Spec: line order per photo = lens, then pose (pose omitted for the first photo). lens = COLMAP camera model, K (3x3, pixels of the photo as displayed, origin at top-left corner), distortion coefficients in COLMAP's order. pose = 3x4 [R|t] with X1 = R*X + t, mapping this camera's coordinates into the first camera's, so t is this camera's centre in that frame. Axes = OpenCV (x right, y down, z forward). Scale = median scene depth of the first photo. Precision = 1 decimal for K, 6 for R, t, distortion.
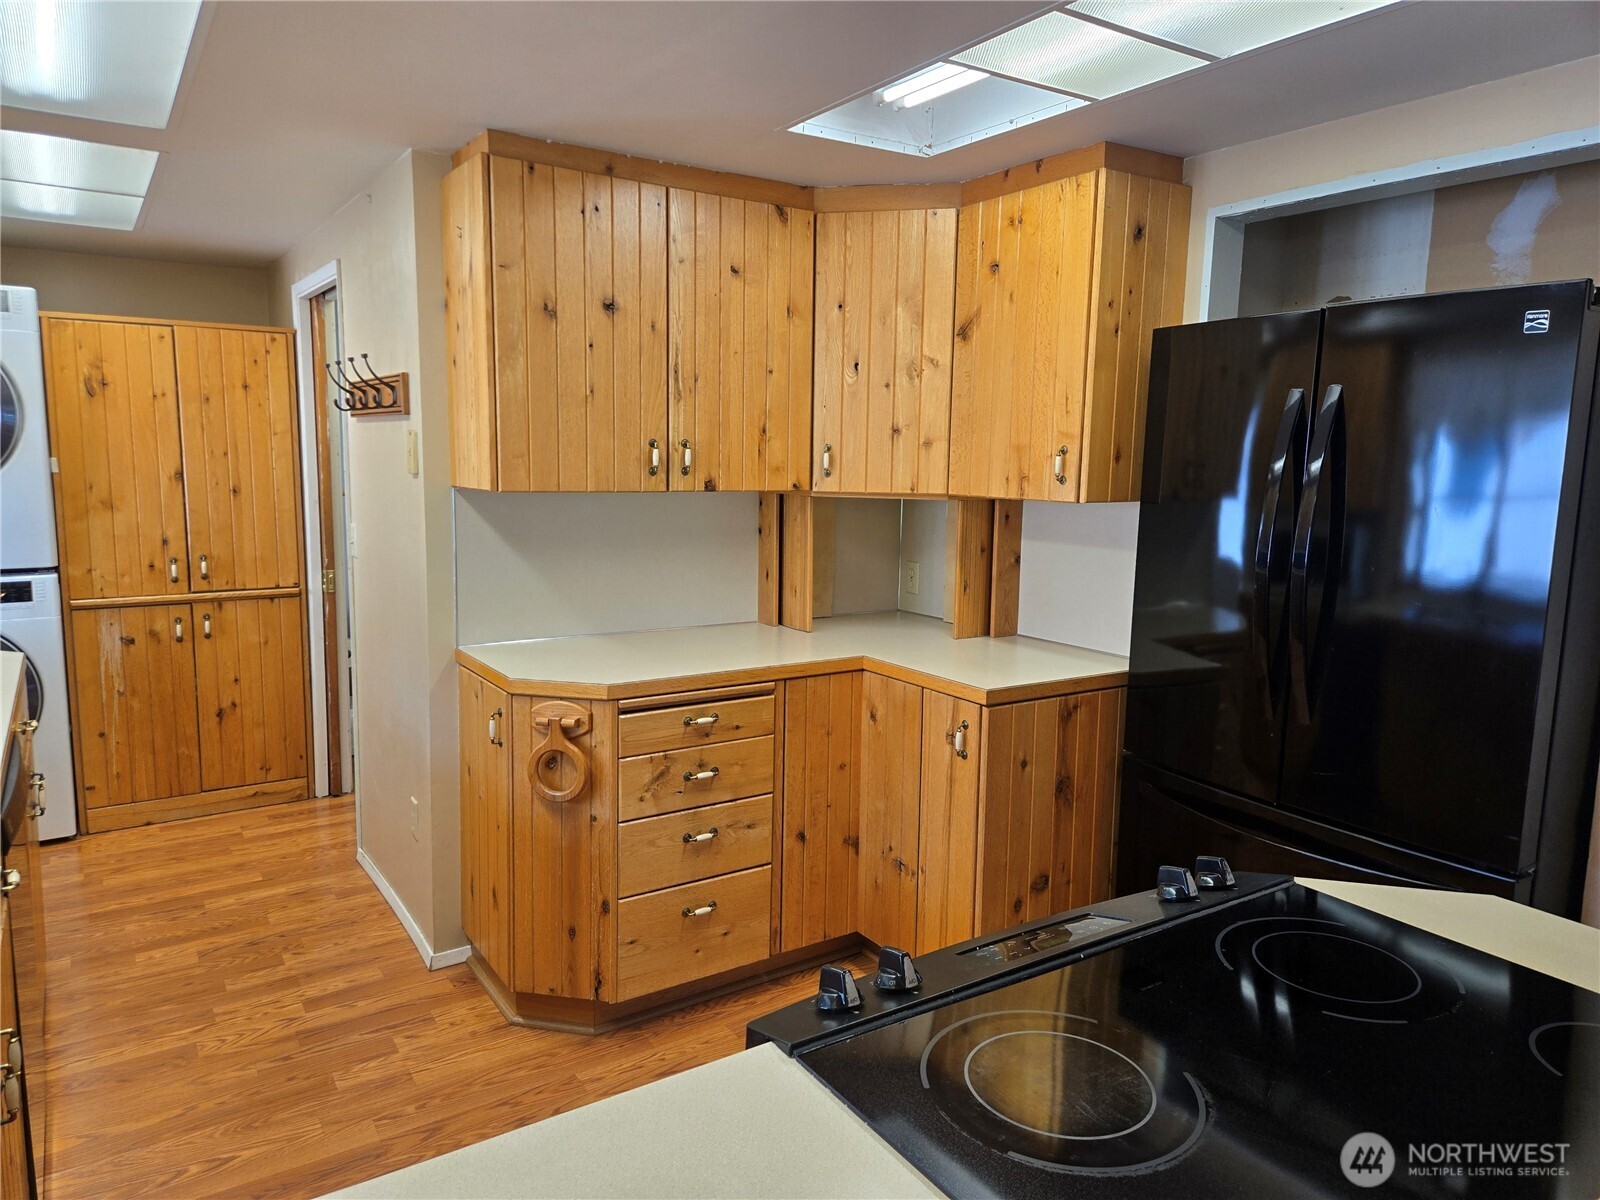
lens RADIAL K [[1067.0, 0, 807.4], [0, 1067.0, 590.3], [0, 0, 1]] dist [0.074498, -0.063897]
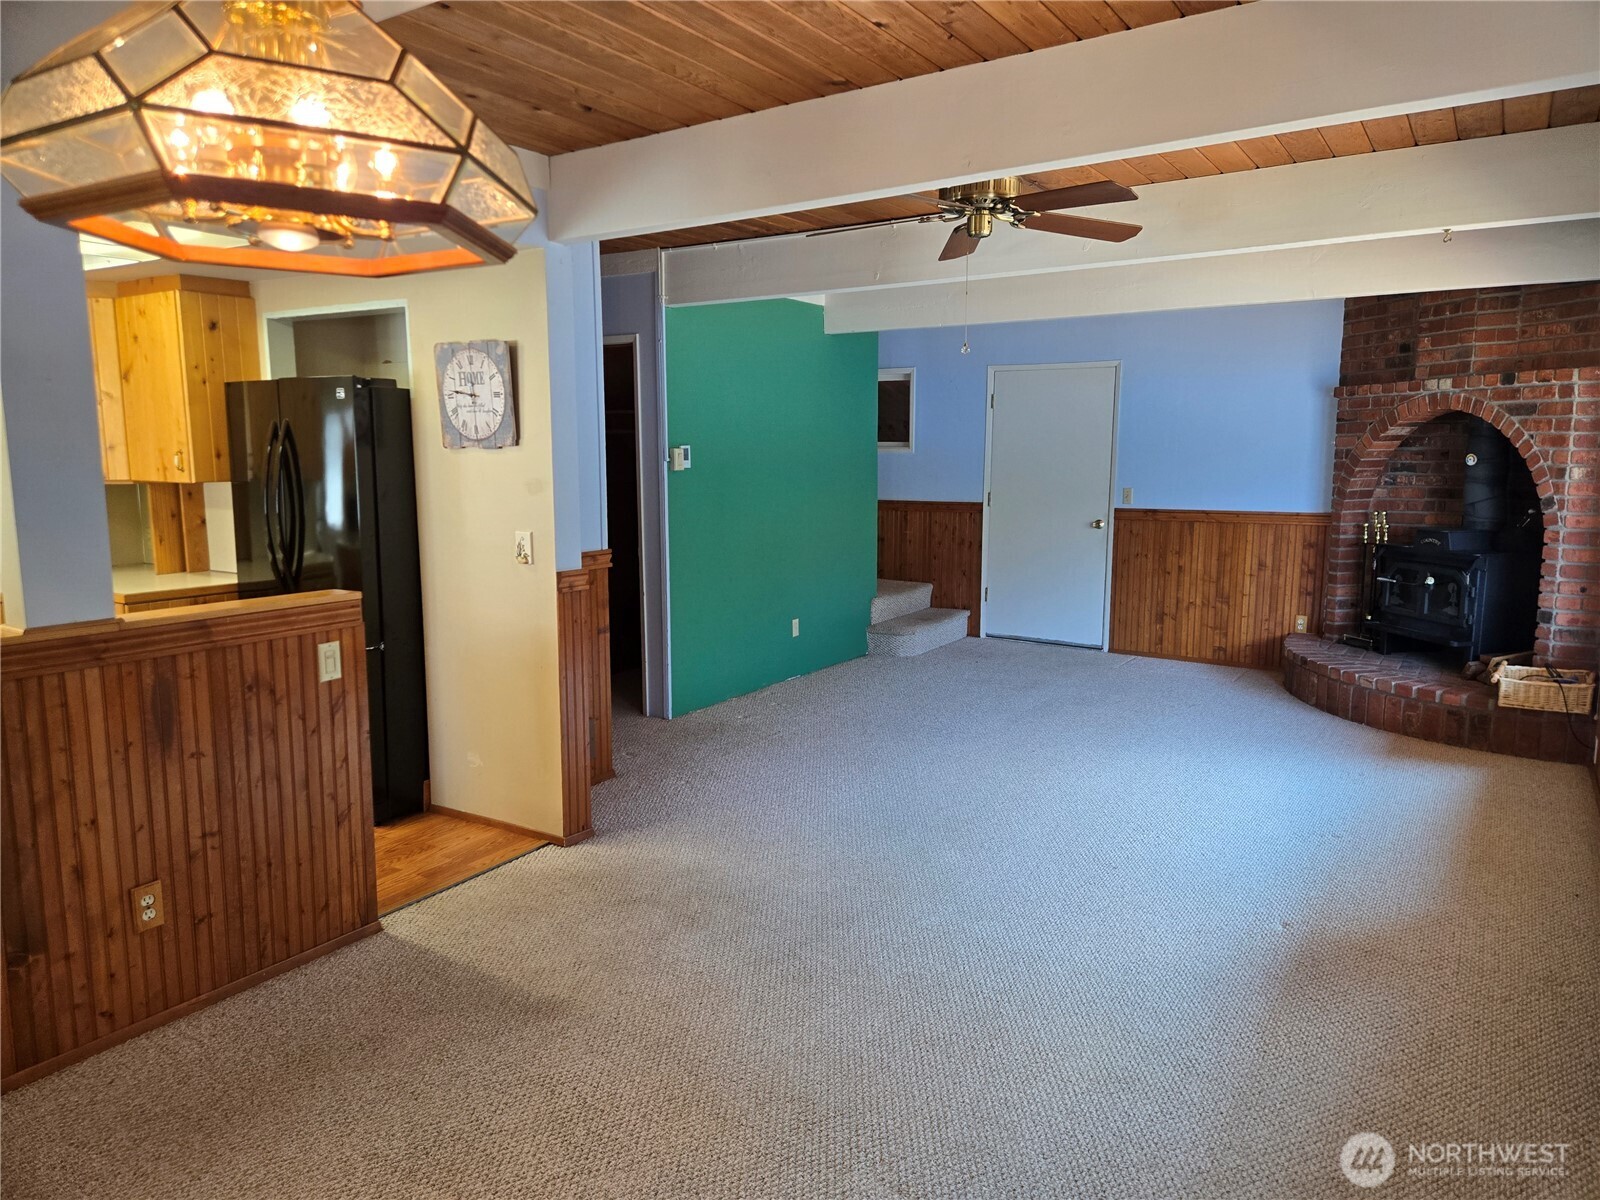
lens RADIAL K [[1067.0, 0, 809.3], [0, 1067.0, 593.1], [0, 0, 1]] dist [0.074498, -0.063897]
pose [[0.918368, -0.065122, 0.390334, 0.456772], [0.060608, 0.997876, 0.023885, 0.107299], [-0.391060, 0.001722, 0.920364, -0.933665]]
